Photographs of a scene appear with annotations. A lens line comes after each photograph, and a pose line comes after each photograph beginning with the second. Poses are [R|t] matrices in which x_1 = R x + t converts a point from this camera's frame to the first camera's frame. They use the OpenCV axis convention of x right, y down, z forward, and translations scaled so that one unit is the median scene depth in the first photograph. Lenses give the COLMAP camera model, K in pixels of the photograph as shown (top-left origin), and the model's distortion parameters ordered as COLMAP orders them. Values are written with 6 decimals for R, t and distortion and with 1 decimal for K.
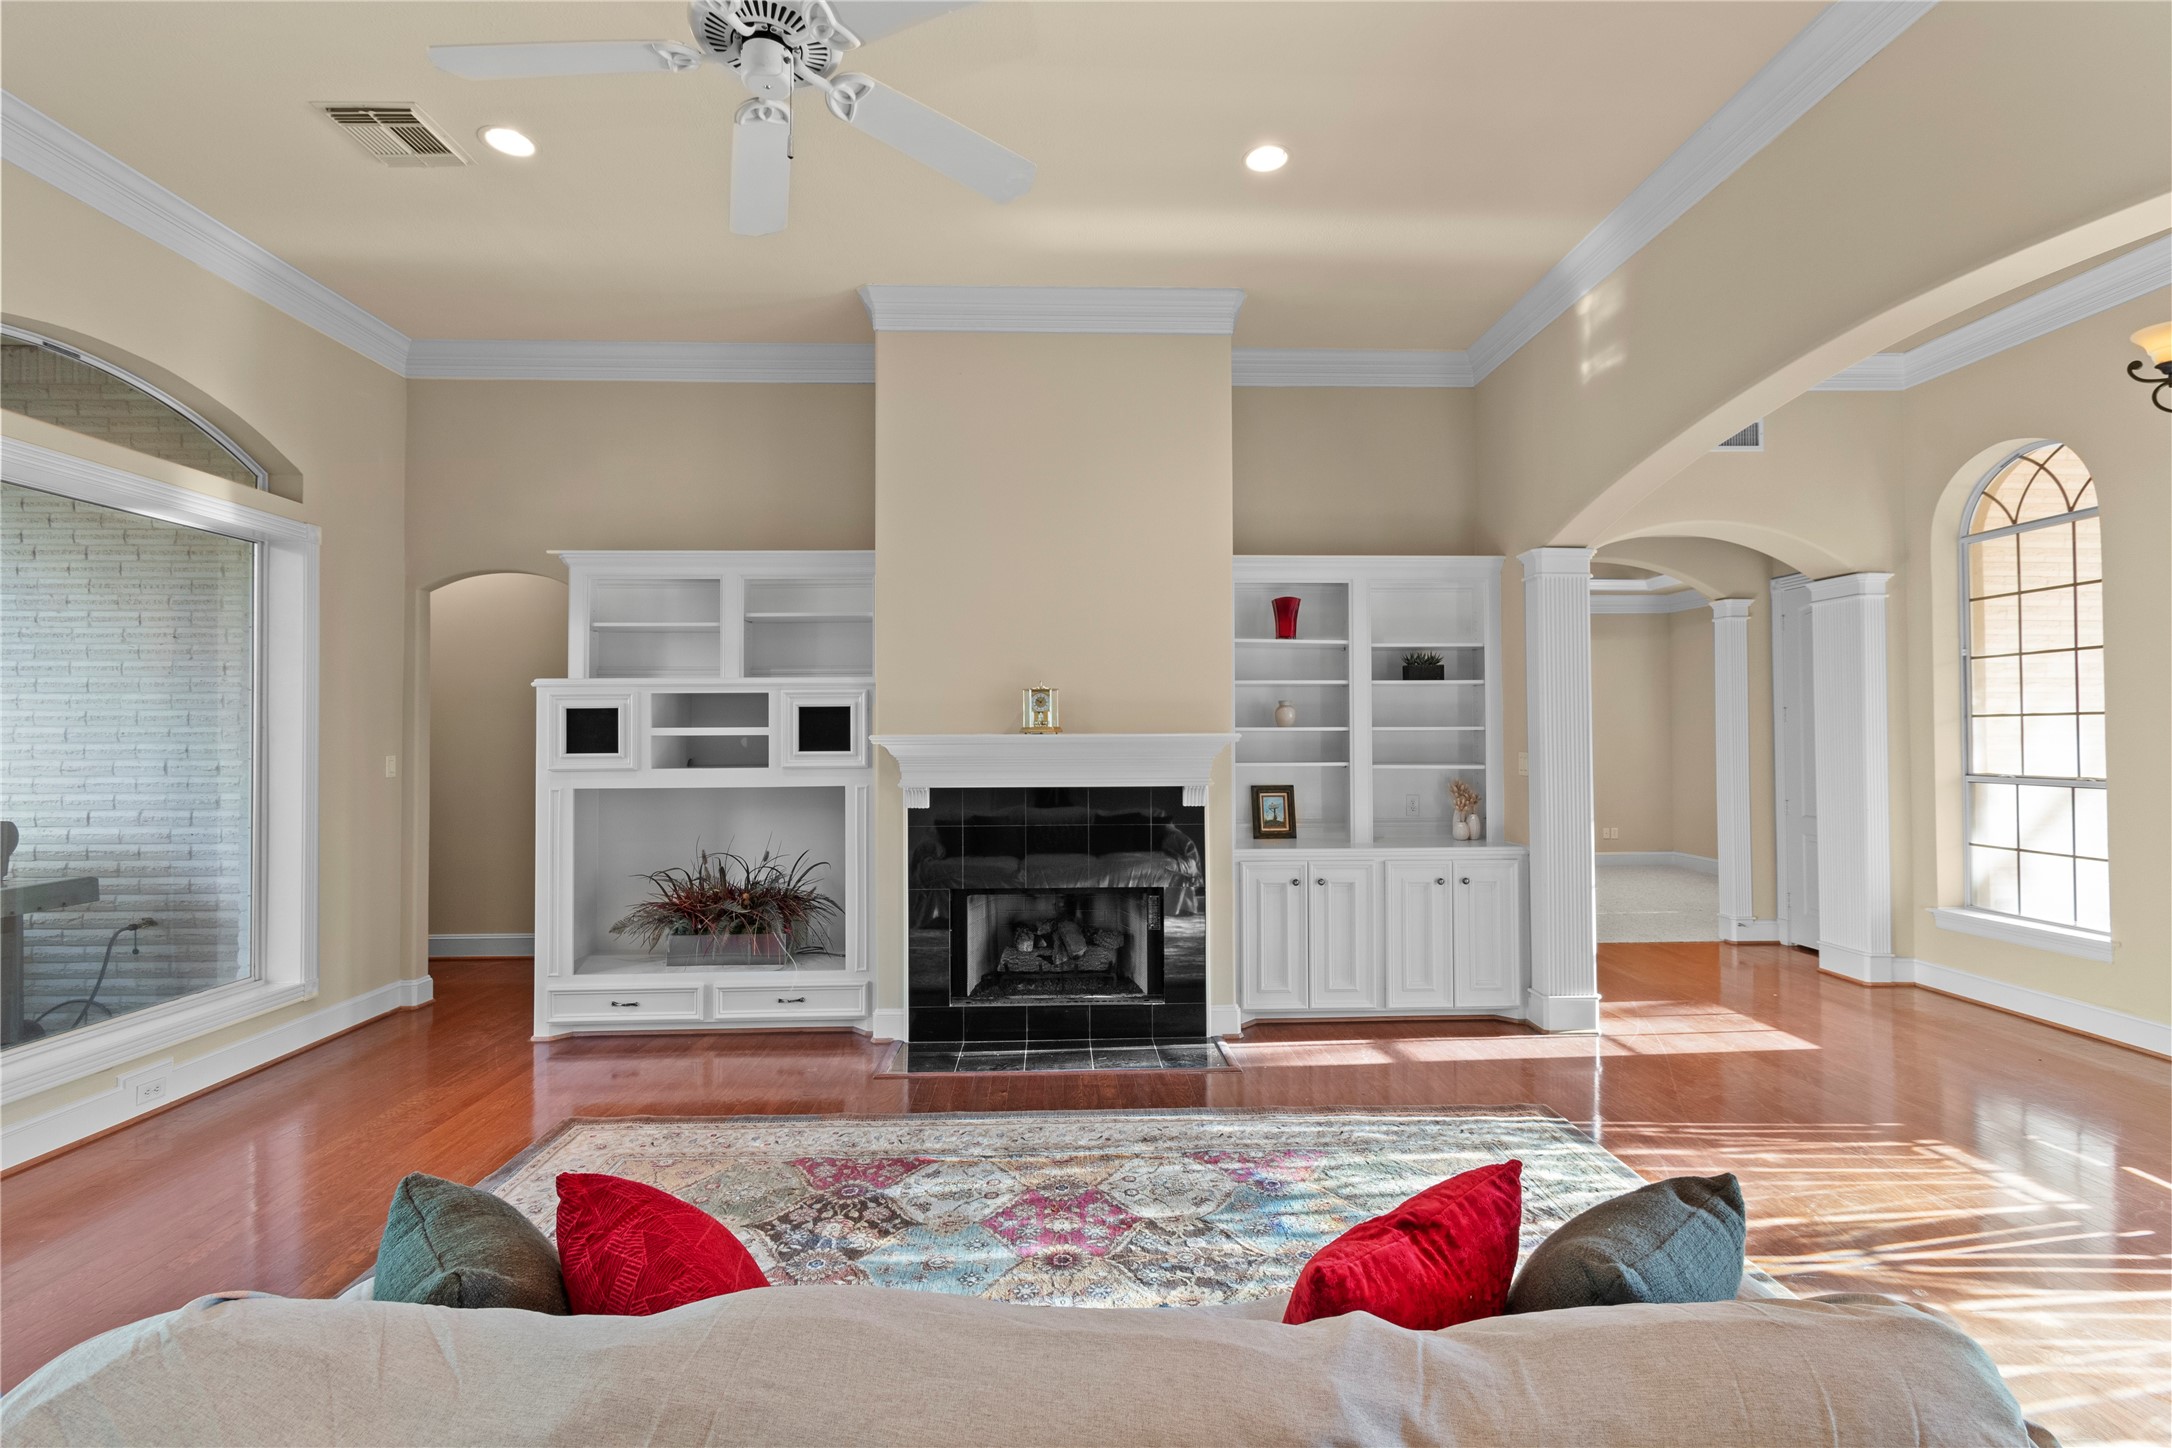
lens RADIAL K [[956.9, 0, 1074.5], [0, 956.9, 723.5], [0, 0, 1]] dist [0.003760, -0.001897]
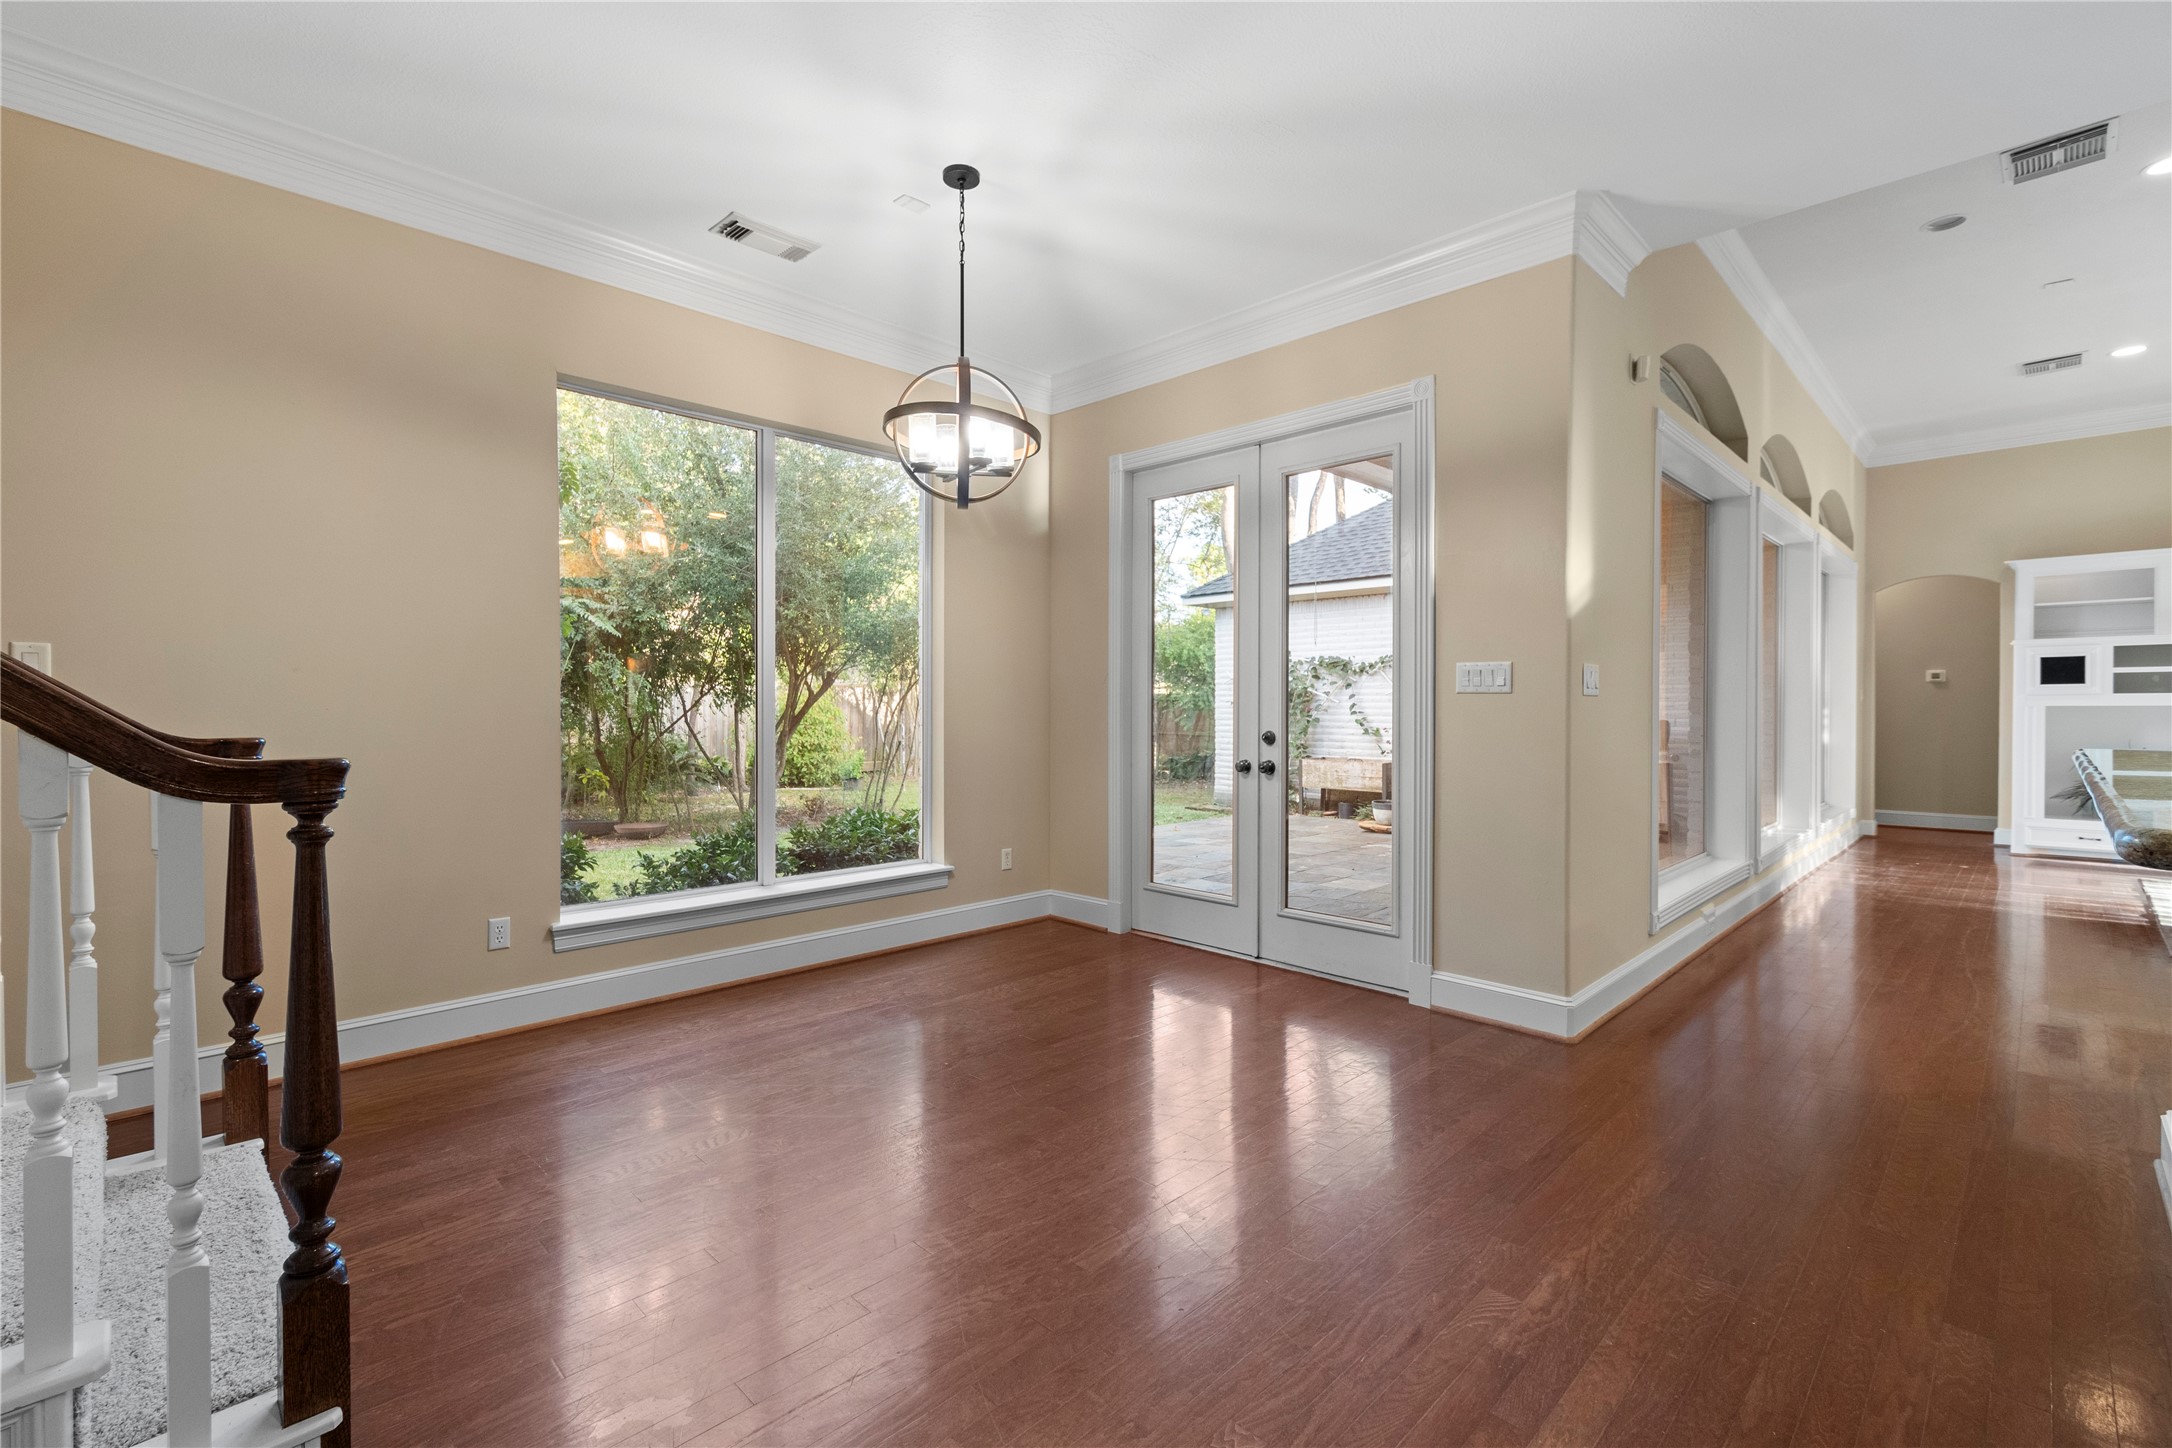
lens RADIAL K [[956.9, 0, 1098.9], [0, 956.9, 721.7], [0, 0, 1]] dist [0.003760, -0.001897]
pose [[0.708074, 0.004048, -0.706126, -0.506081], [0.019442, 0.999493, 0.025226, 0.021300], [0.705870, -0.031591, 0.707636, -1.292735]]
